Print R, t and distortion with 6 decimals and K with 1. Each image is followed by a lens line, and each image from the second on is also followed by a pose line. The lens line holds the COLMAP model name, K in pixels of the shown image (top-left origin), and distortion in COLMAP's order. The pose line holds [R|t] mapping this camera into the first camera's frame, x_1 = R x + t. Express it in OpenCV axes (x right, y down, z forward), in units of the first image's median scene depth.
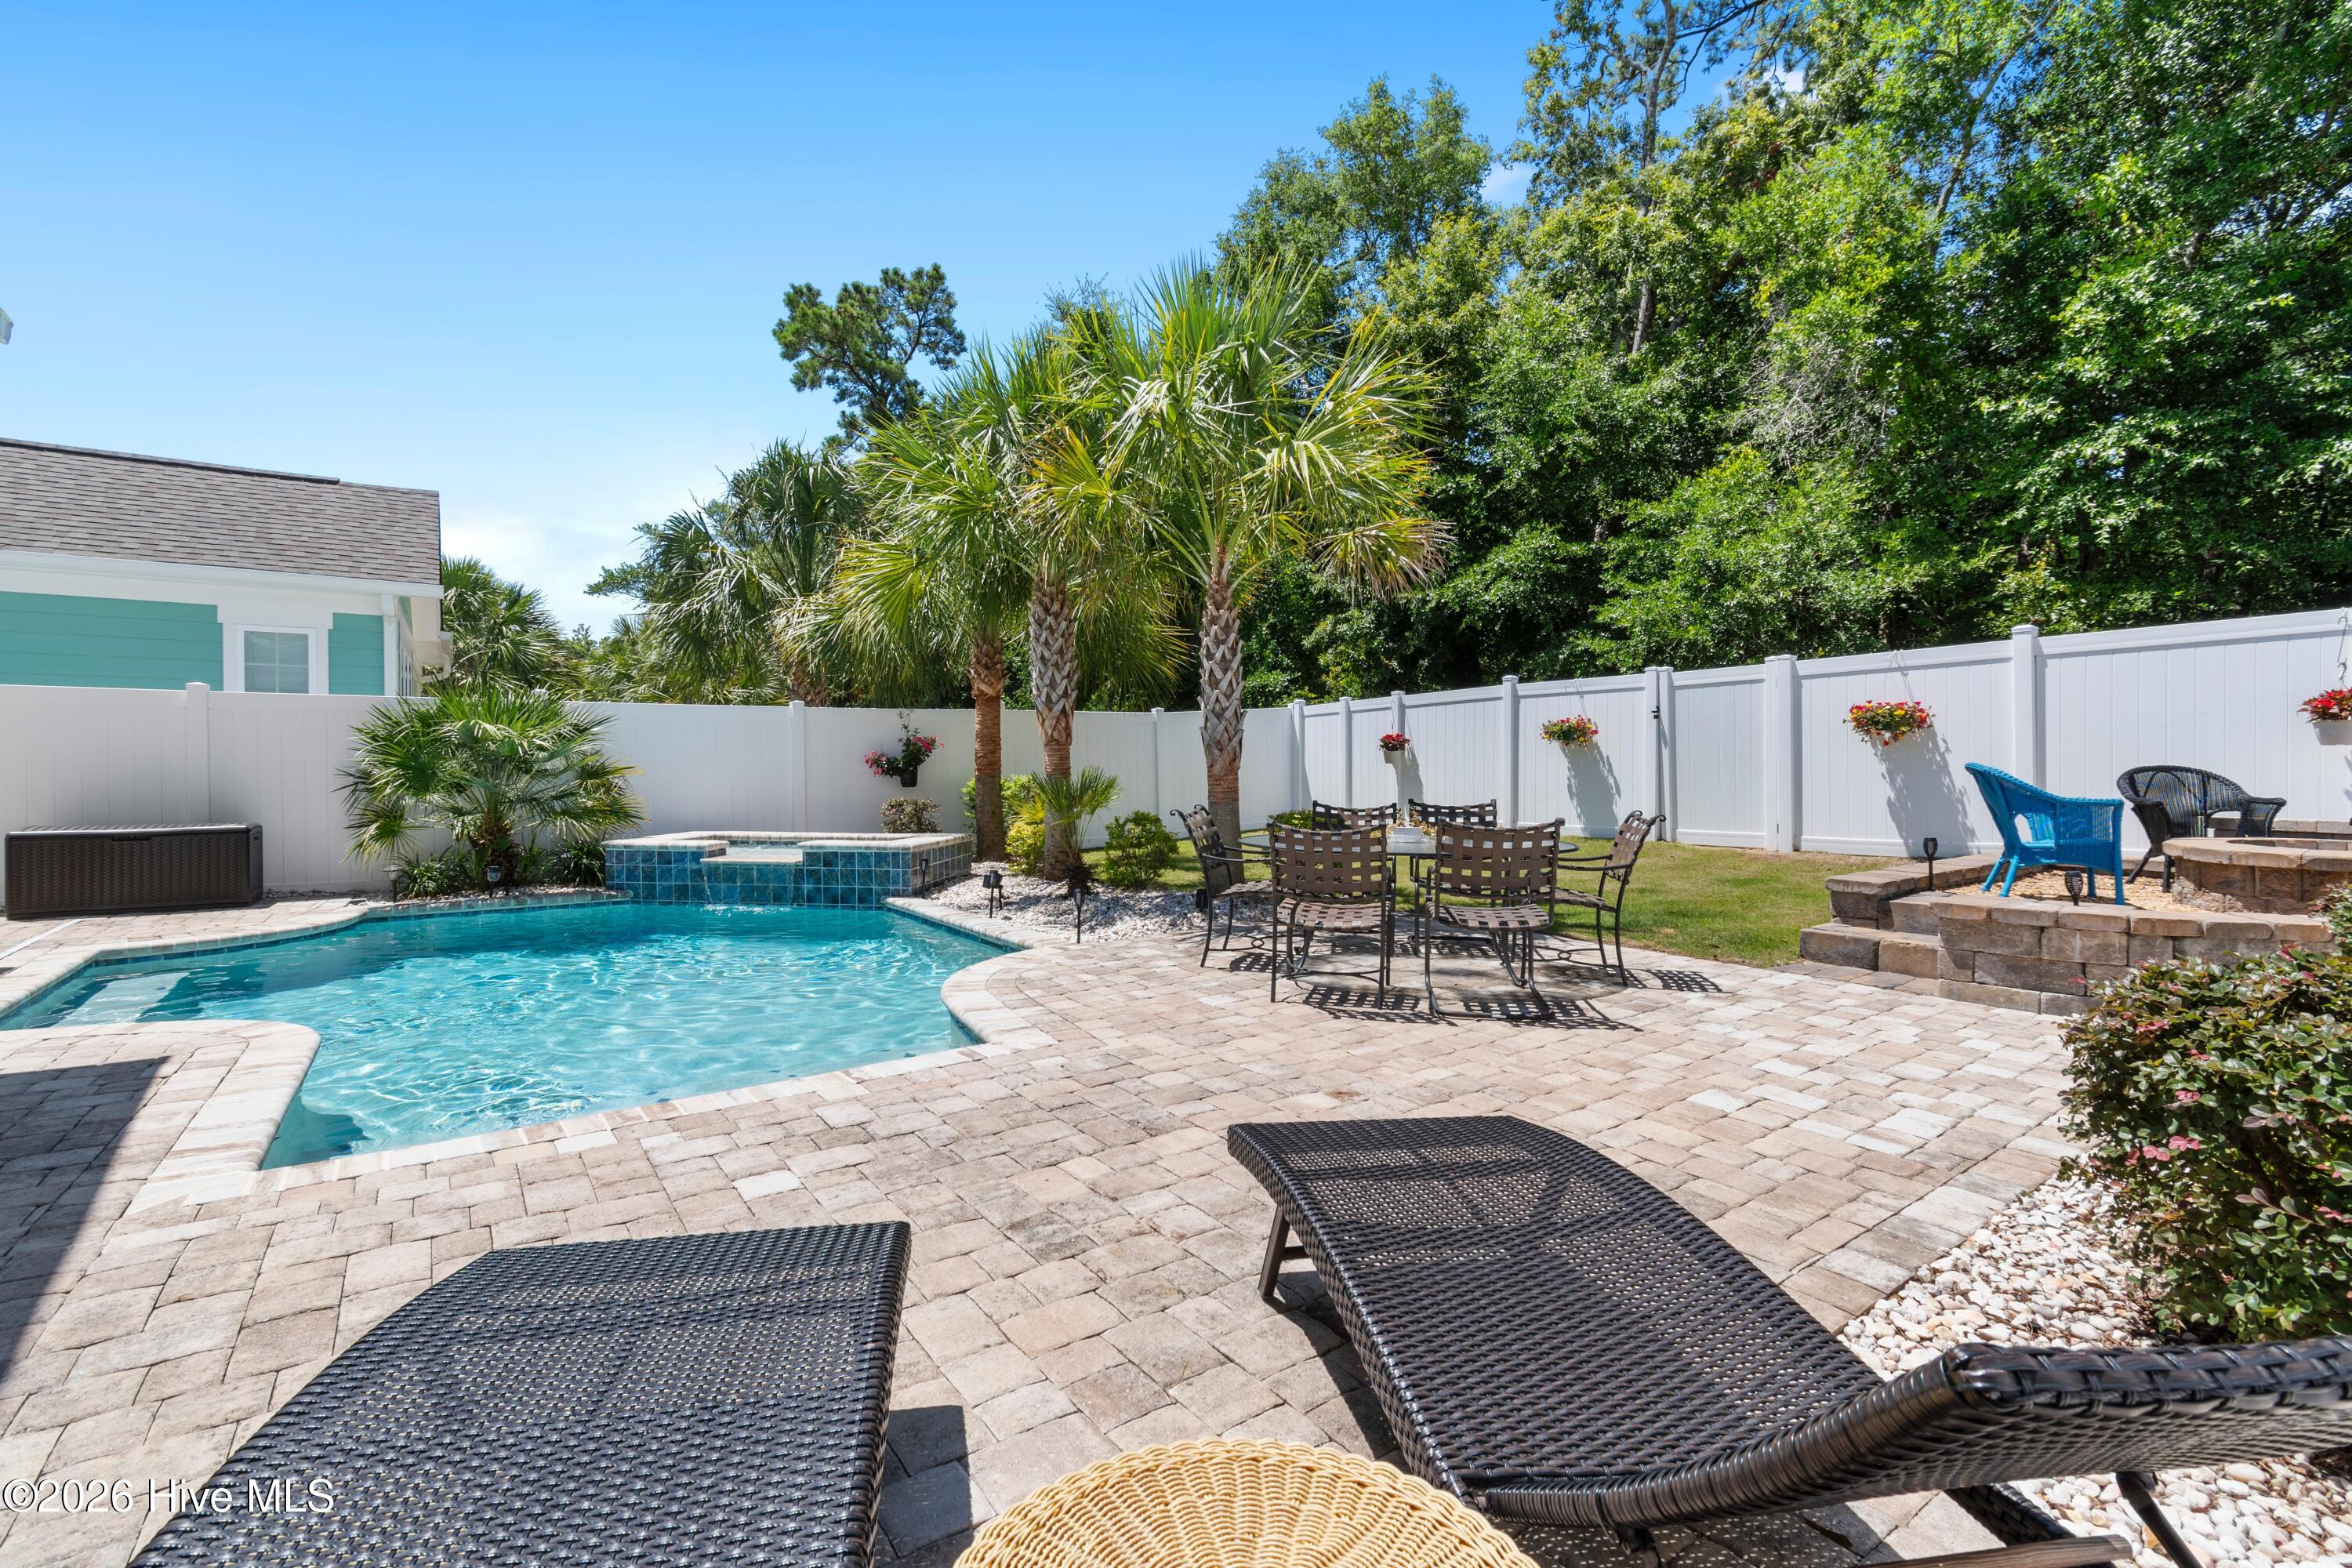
lens RADIAL K [[1072.2, 0, 1175.9], [0, 1072.2, 749.7], [0, 0, 1]] dist [0.000559, -0.001270]
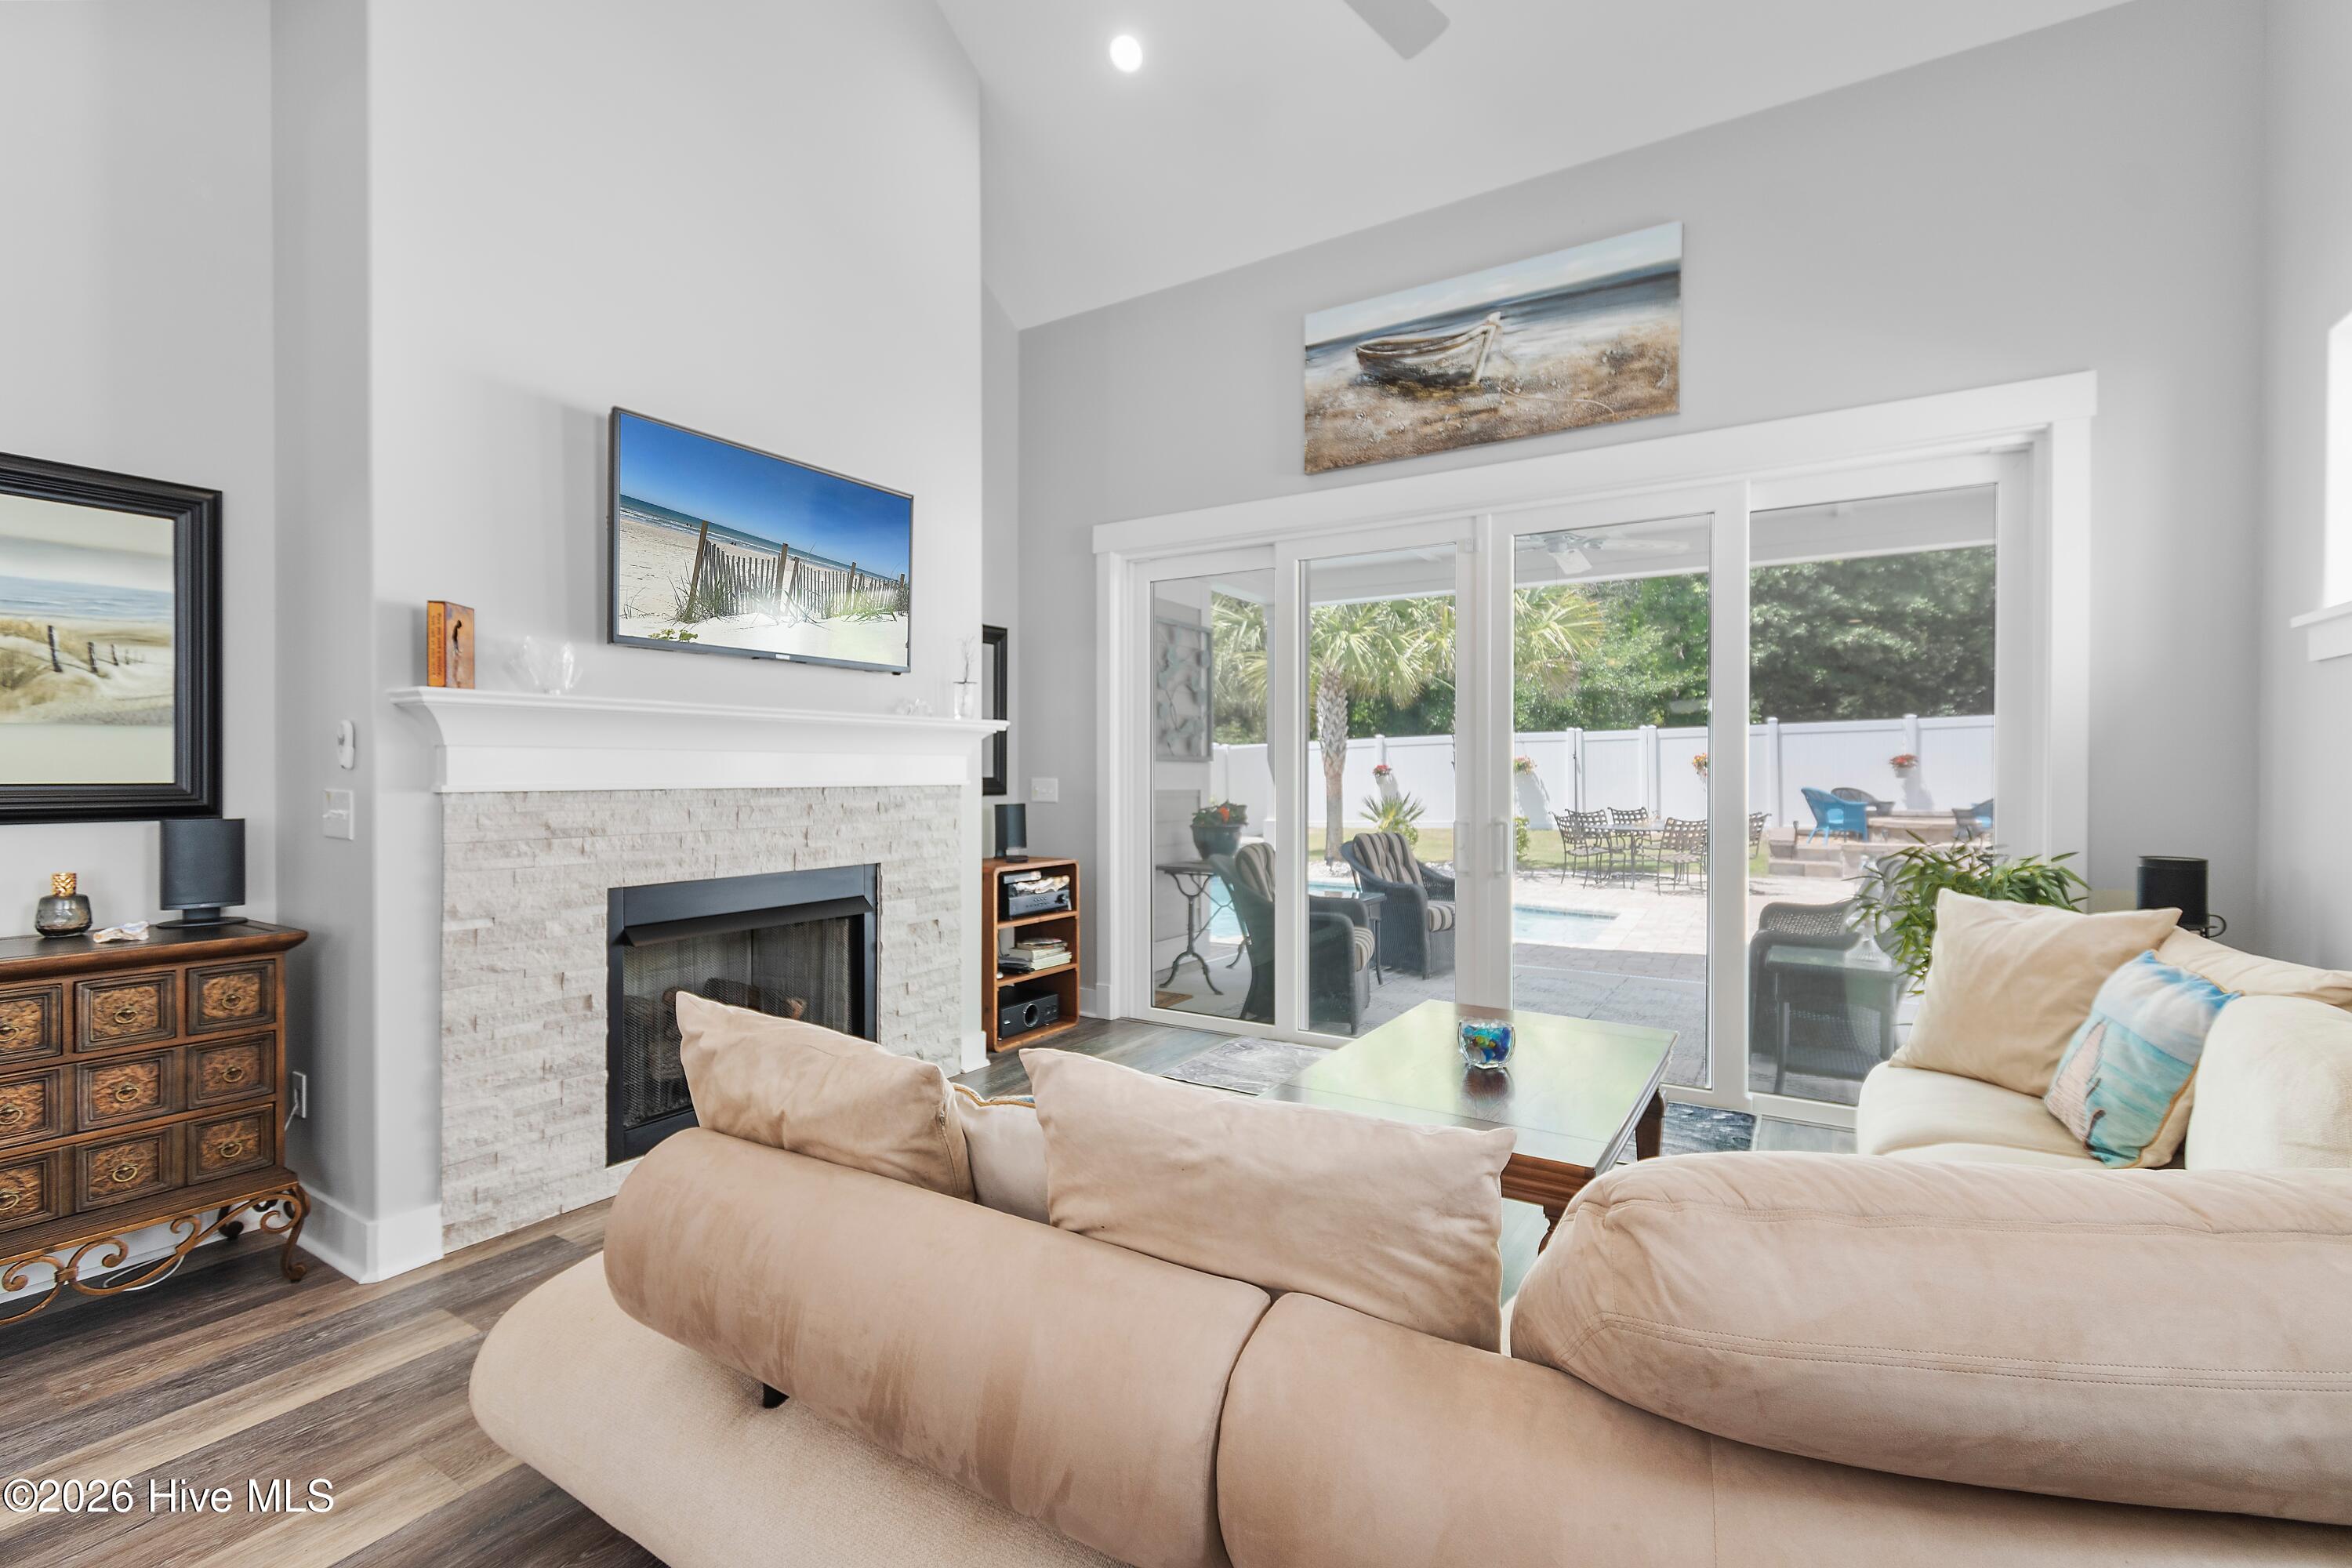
lens RADIAL K [[1039.7, 0, 1176.5], [0, 1039.7, 777.8], [0, 0, 1]] dist [0.000778, -0.000054]
pose [[0.917464, -0.004749, 0.397790, -0.805944], [-0.002852, 0.999825, 0.018514, -0.026400], [-0.397808, -0.018121, 0.917290, -0.290672]]
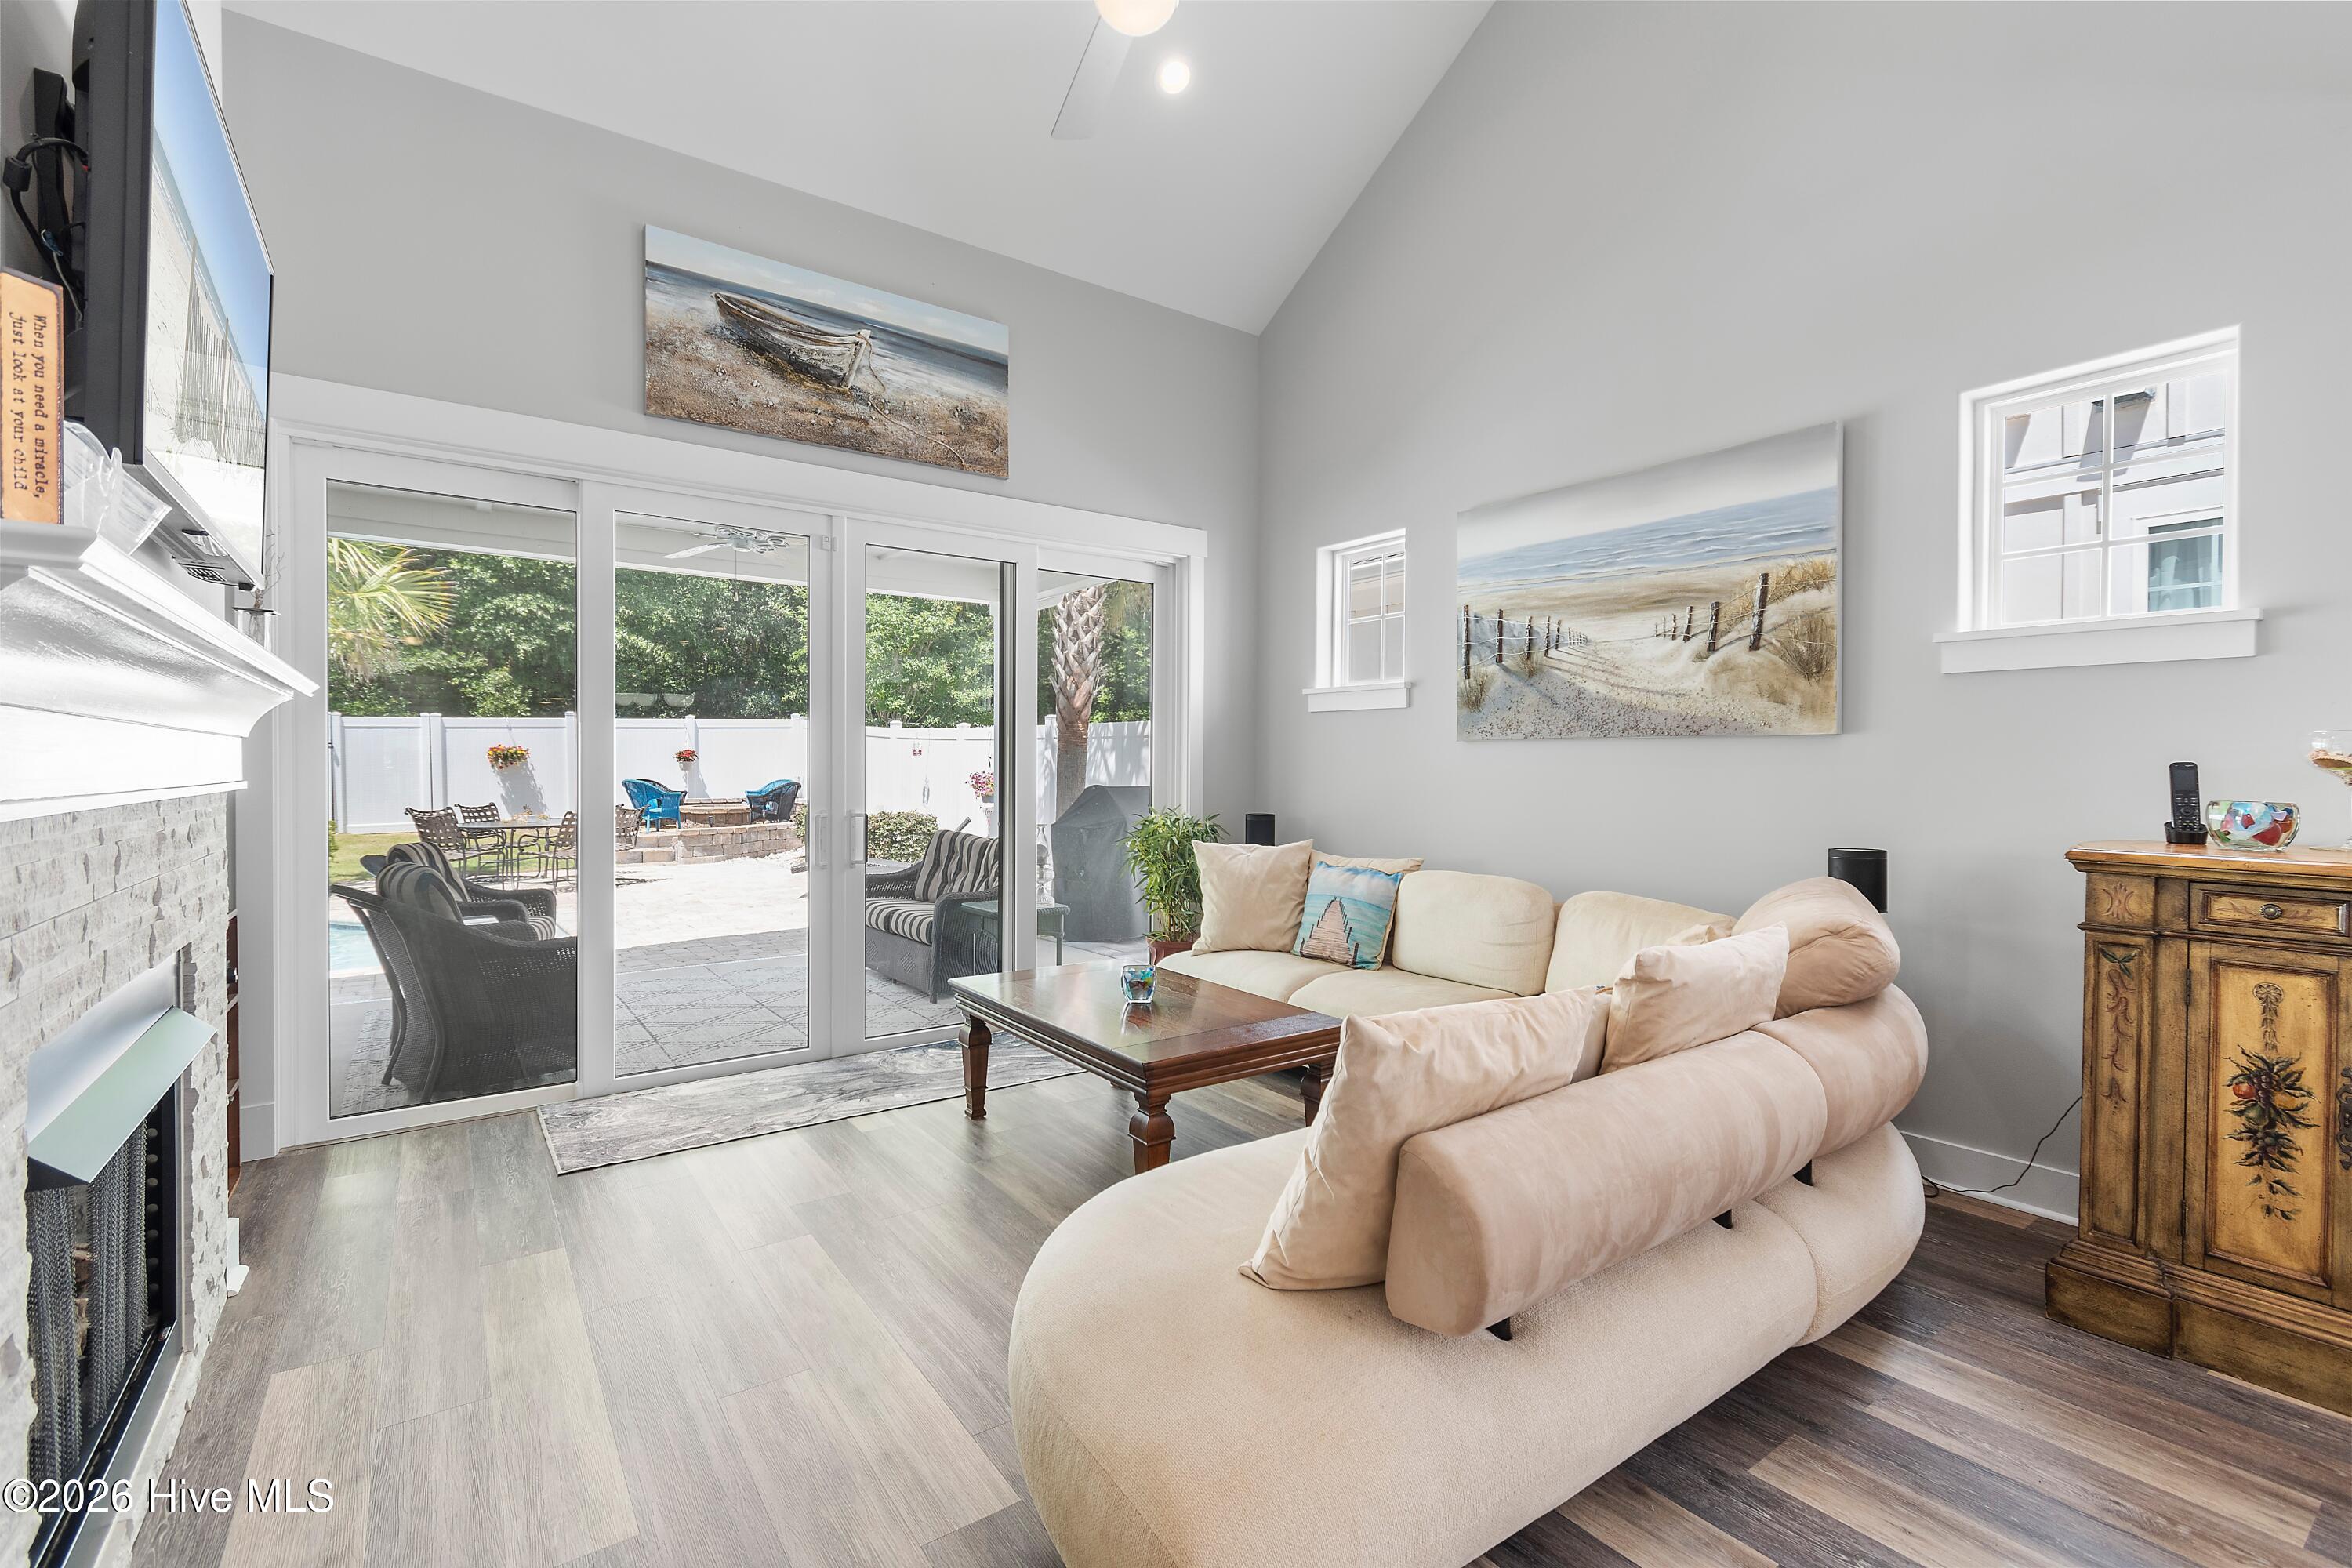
lens RADIAL K [[1028.8, 0, 1166.9], [0, 1028.8, 779.2], [0, 0, 1]] dist [0.001990, 0.000130]
pose [[-0.019608, -0.015561, 0.999687, -0.946123], [-0.015201, 0.999768, 0.015264, -0.024856], [-0.999692, -0.014897, -0.019840, -0.096088]]
